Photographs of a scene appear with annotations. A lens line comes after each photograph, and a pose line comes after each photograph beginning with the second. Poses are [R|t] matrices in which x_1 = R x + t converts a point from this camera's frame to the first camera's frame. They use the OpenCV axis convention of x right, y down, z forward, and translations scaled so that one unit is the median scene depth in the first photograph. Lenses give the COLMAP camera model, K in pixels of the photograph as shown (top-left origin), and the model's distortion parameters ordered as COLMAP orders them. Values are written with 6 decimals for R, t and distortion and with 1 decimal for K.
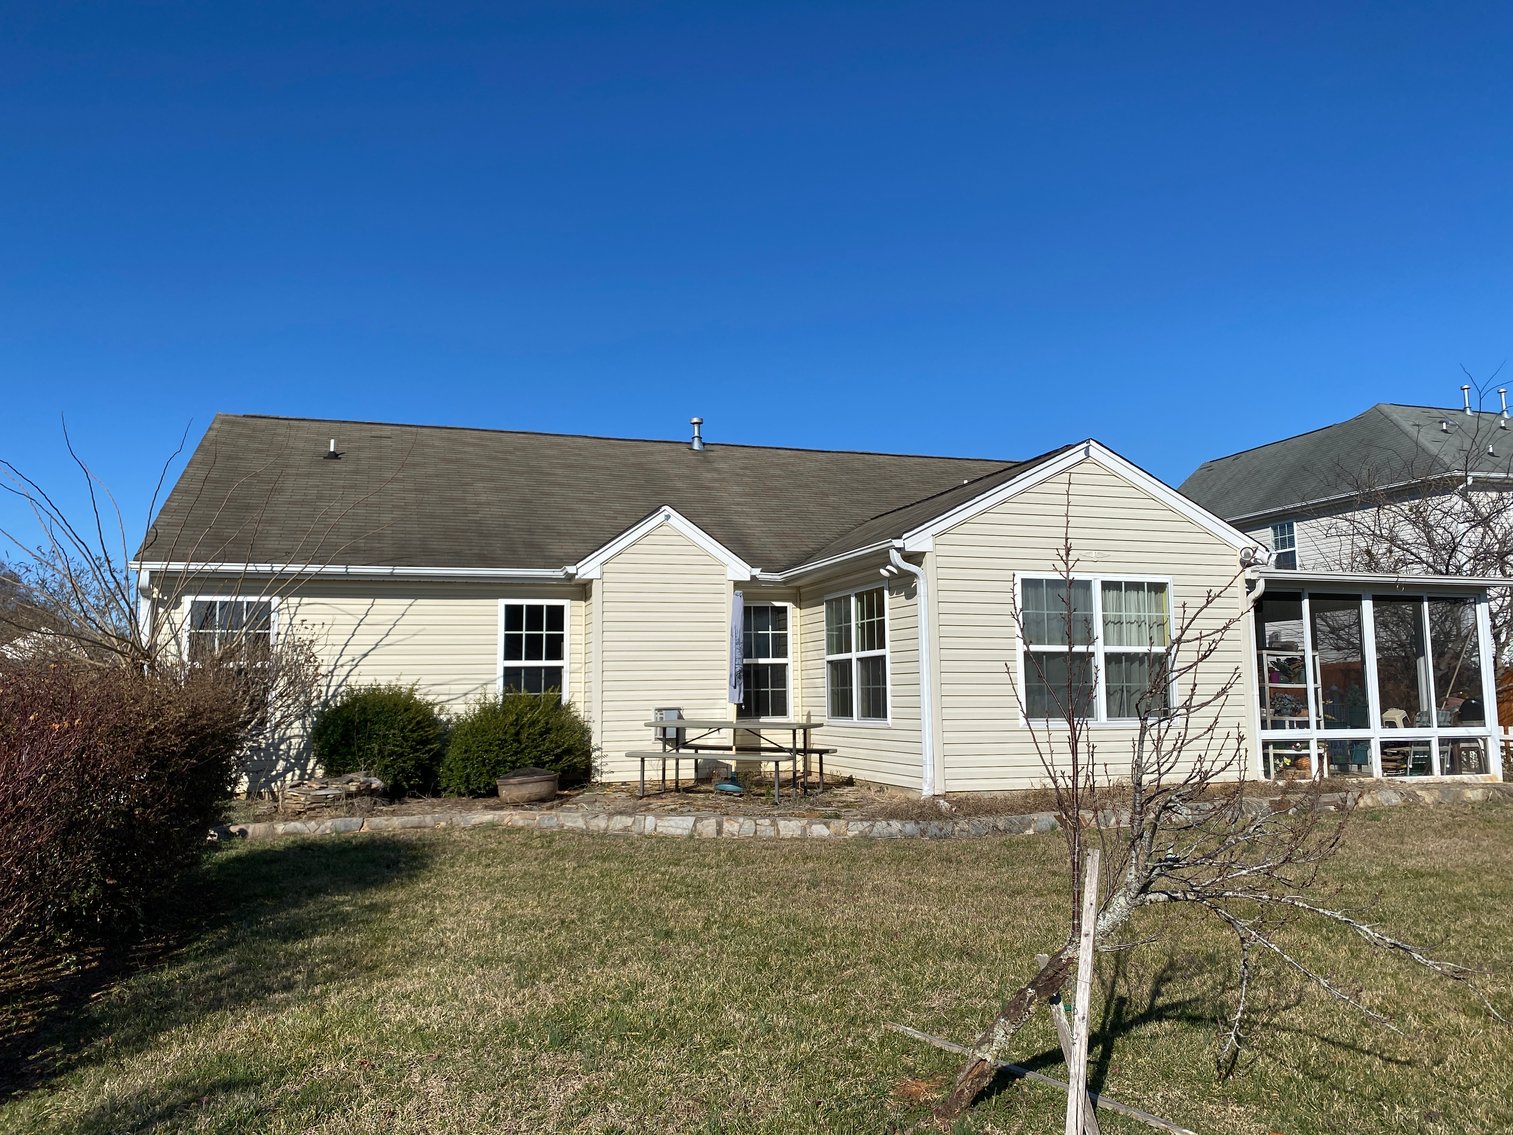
lens RADIAL K [[1150.6, 0, 759.7], [0, 1150.6, 570.0], [0, 0, 1]] dist [0.046712, -0.054263]
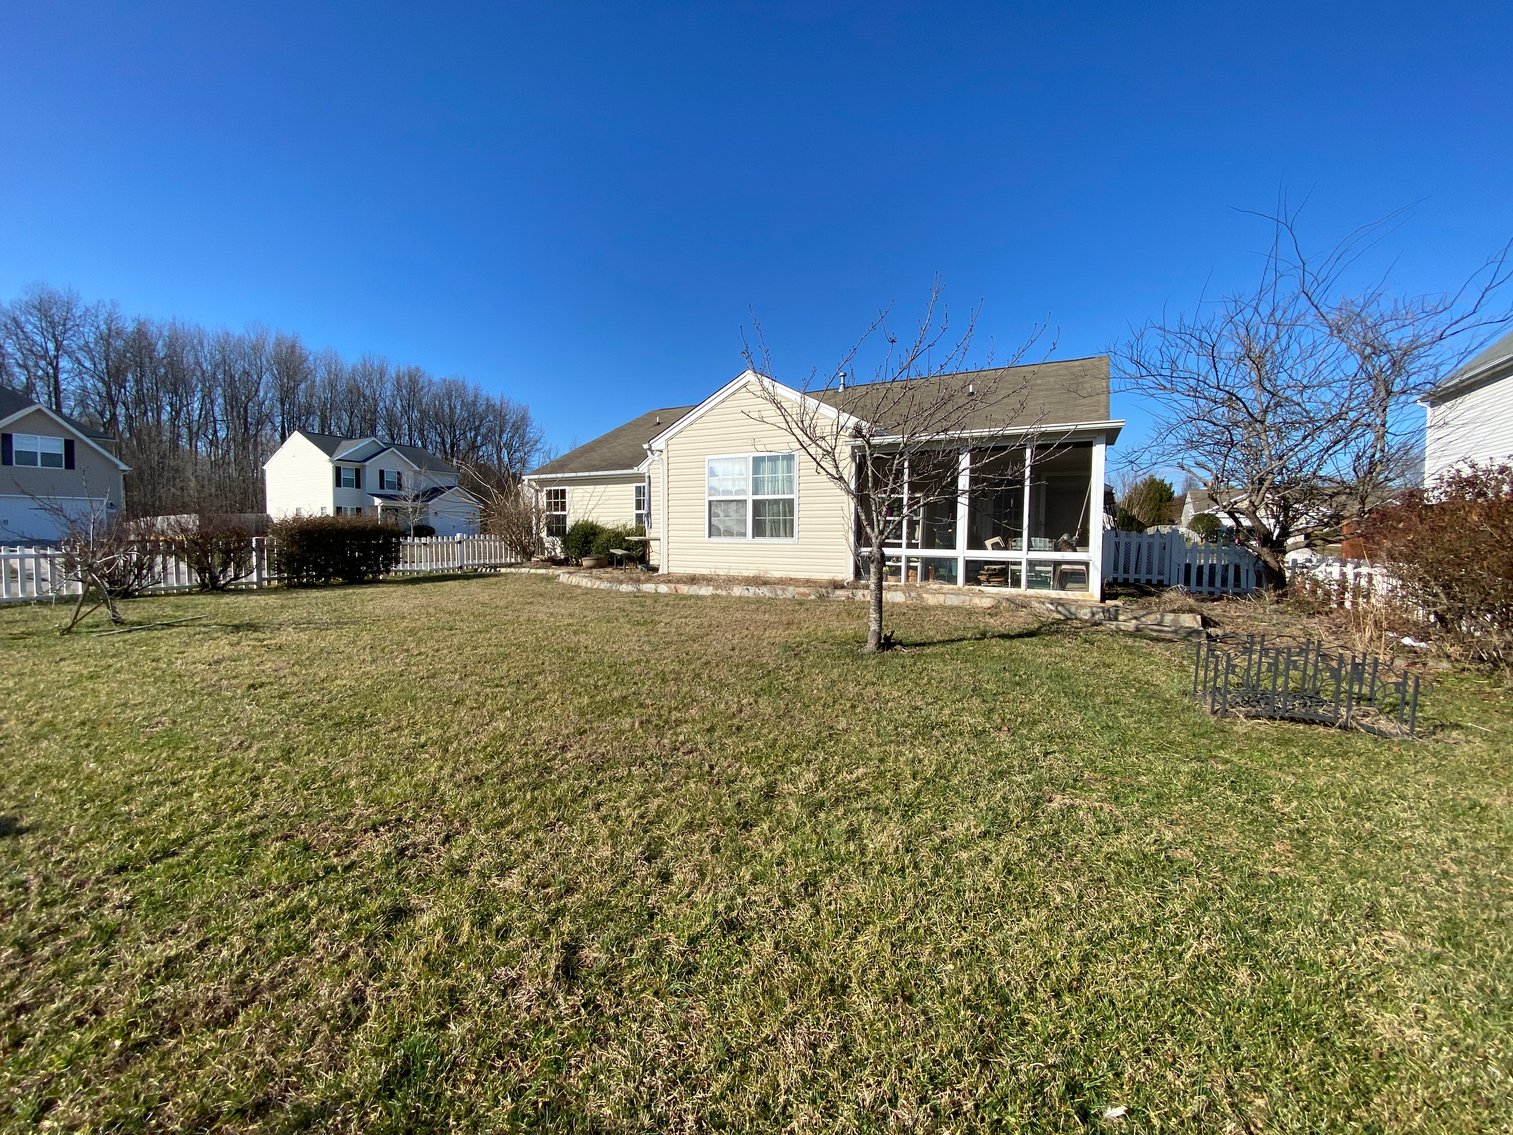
lens RADIAL K [[617.4, 0, 753.2], [0, 617.4, 571.5], [0, 0, 1]] dist [0.010972, -0.015697]
pose [[0.676436, 0.057308, -0.734268, 0.893342], [0.072189, 0.987008, 0.143538, 0.041995], [0.732955, -0.150100, 0.663511, 0.352355]]
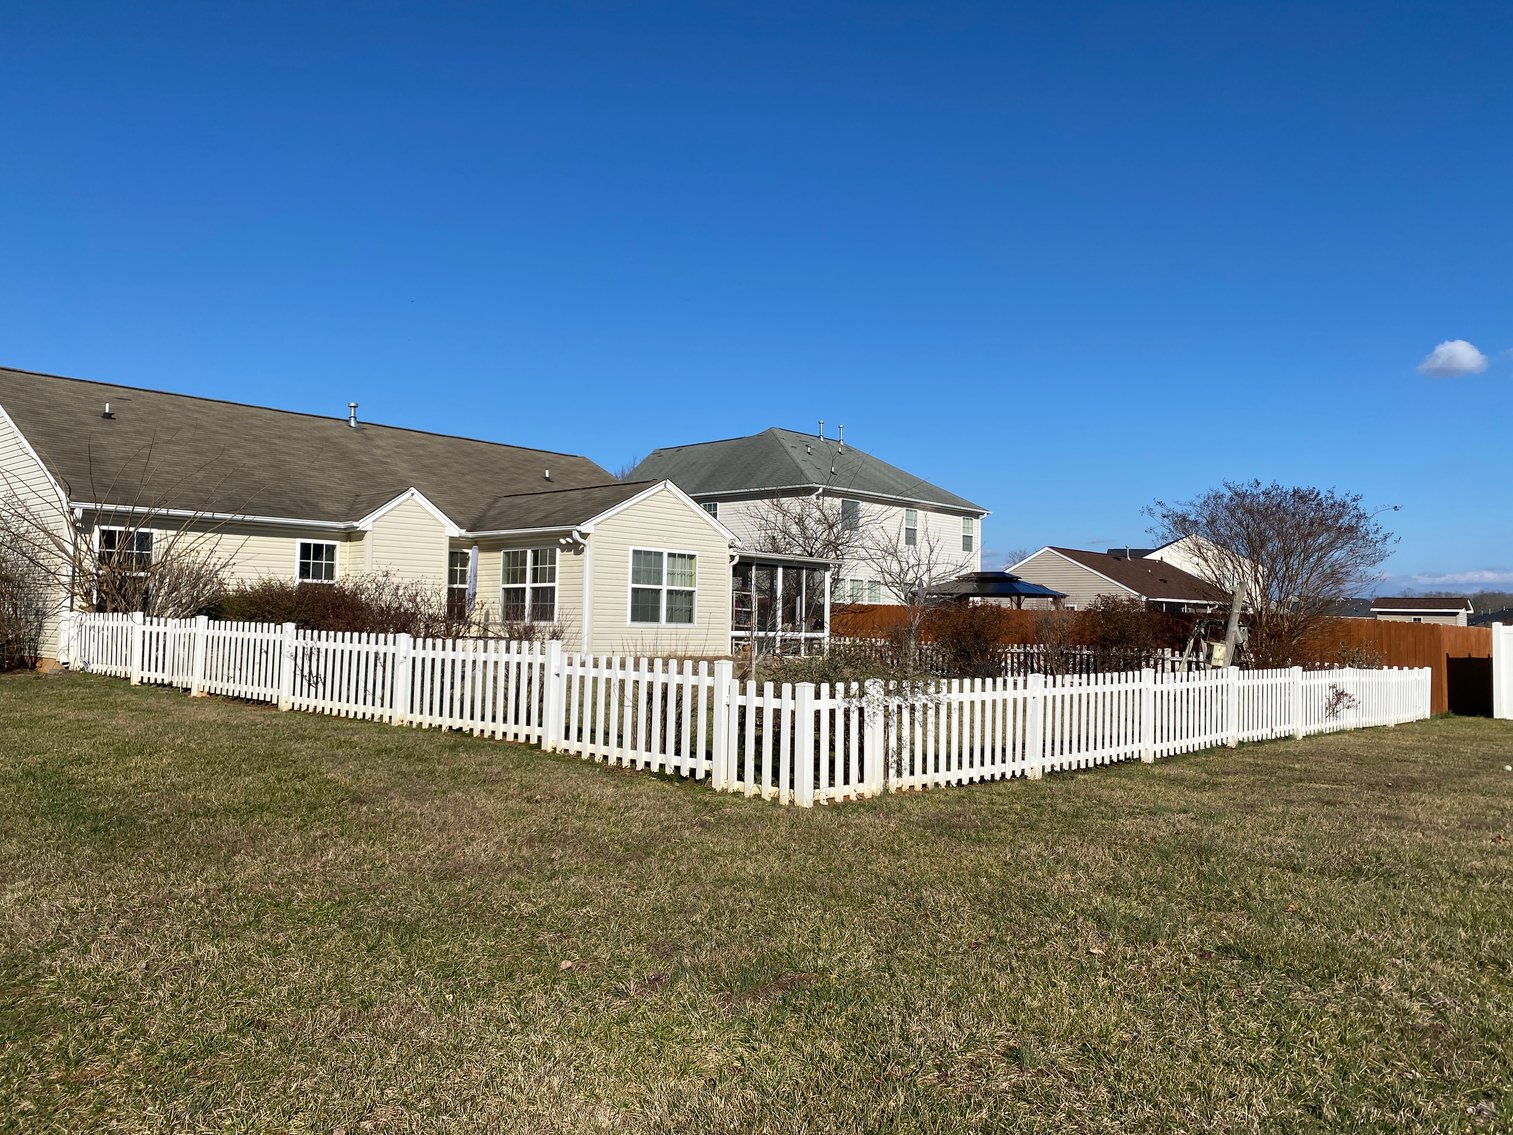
lens RADIAL K [[1150.6, 0, 786.9], [0, 1150.6, 555.2], [0, 0, 1]] dist [0.046712, -0.054263]
pose [[0.856904, 0.055930, 0.512433, -0.481635], [-0.081130, 0.996340, 0.026921, -0.049798], [-0.509052, -0.064642, 0.858305, -0.701451]]
